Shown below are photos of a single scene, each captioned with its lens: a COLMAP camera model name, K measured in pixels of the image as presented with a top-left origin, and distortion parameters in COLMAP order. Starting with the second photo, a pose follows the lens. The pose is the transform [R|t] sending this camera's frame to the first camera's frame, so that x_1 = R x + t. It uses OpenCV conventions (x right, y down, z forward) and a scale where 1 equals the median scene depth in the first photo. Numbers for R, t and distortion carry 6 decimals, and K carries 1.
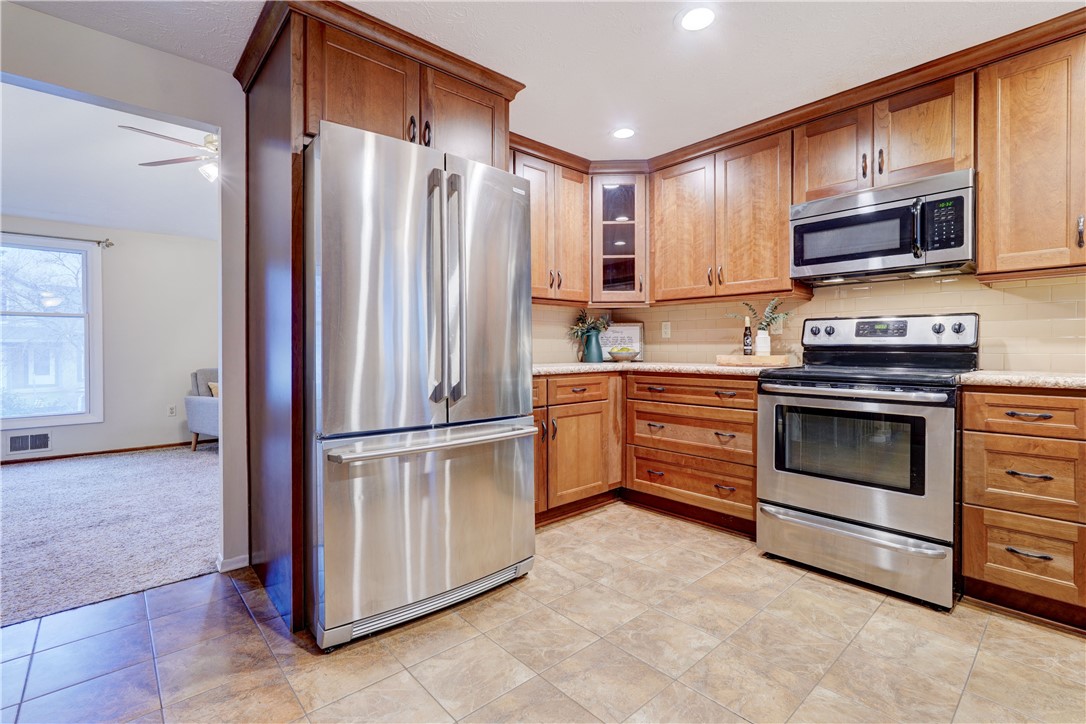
lens RADIAL K [[504.1, 0, 529.4], [0, 504.1, 354.6], [0, 0, 1]] dist [-0.002210, 0.005317]
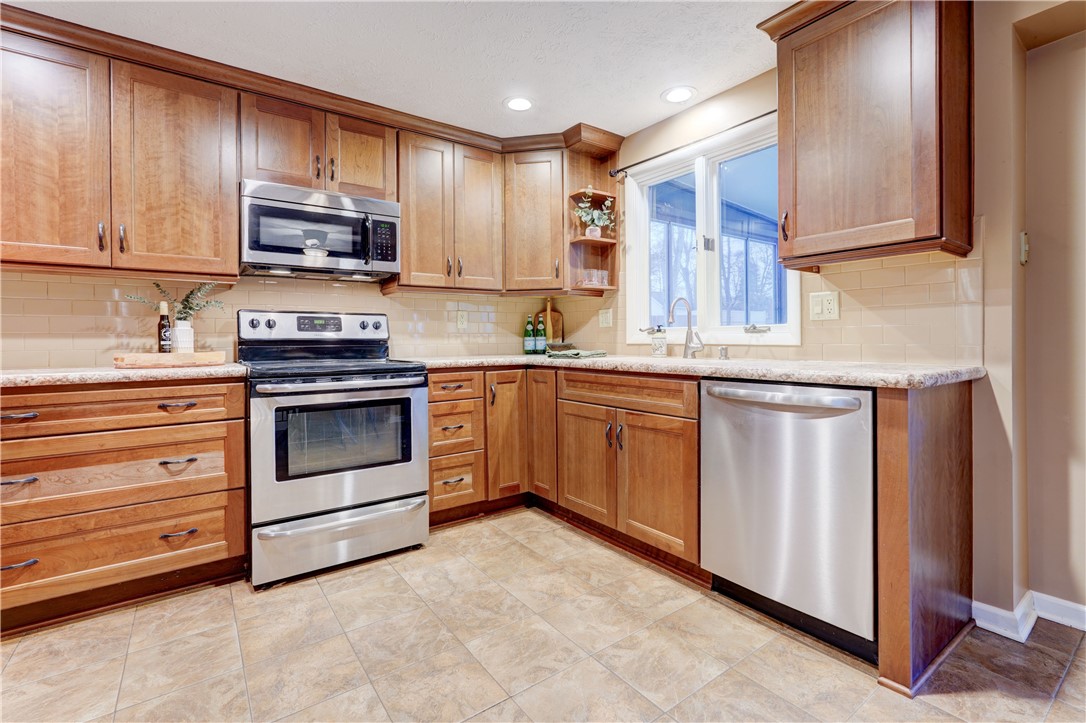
lens RADIAL K [[489.0, 0, 548.9], [0, 489.0, 341.3], [0, 0, 1]] dist [0.000507, 0.001012]
pose [[0.087047, -0.004664, 0.996193, -0.298495], [0.019747, 0.999801, 0.002956, -0.007693], [-0.996008, 0.019415, 0.087122, 0.435895]]
